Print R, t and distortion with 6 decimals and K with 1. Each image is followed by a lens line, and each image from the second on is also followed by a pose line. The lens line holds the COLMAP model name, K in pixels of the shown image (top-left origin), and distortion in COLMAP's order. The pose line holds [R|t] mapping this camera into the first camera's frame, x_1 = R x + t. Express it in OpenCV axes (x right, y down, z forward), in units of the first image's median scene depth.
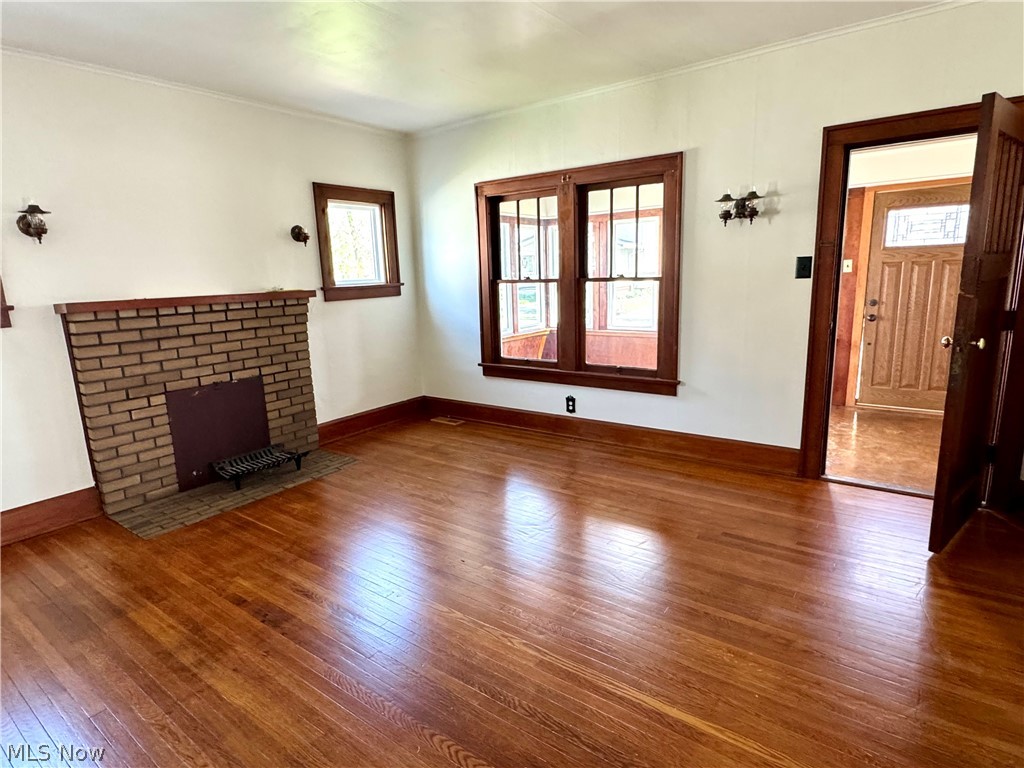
lens RADIAL K [[566.1, 0, 499.9], [0, 566.1, 377.4], [0, 0, 1]] dist [-0.022690, -0.002494]
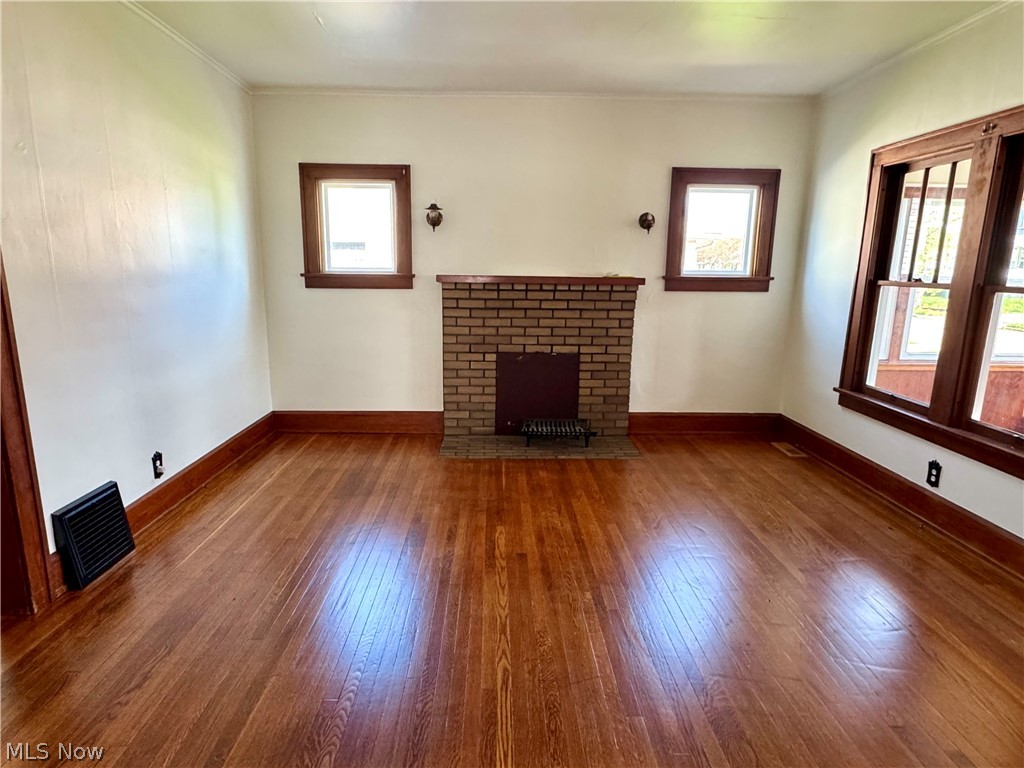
lens RADIAL K [[566.1, 0, 483.0], [0, 566.1, 374.8], [0, 0, 1]] dist [-0.022690, -0.002494]
pose [[0.593500, 0.190592, -0.781941, 0.306103], [-0.177507, 0.978630, 0.103805, -0.040411], [0.785015, 0.077192, 0.614648, 0.178860]]
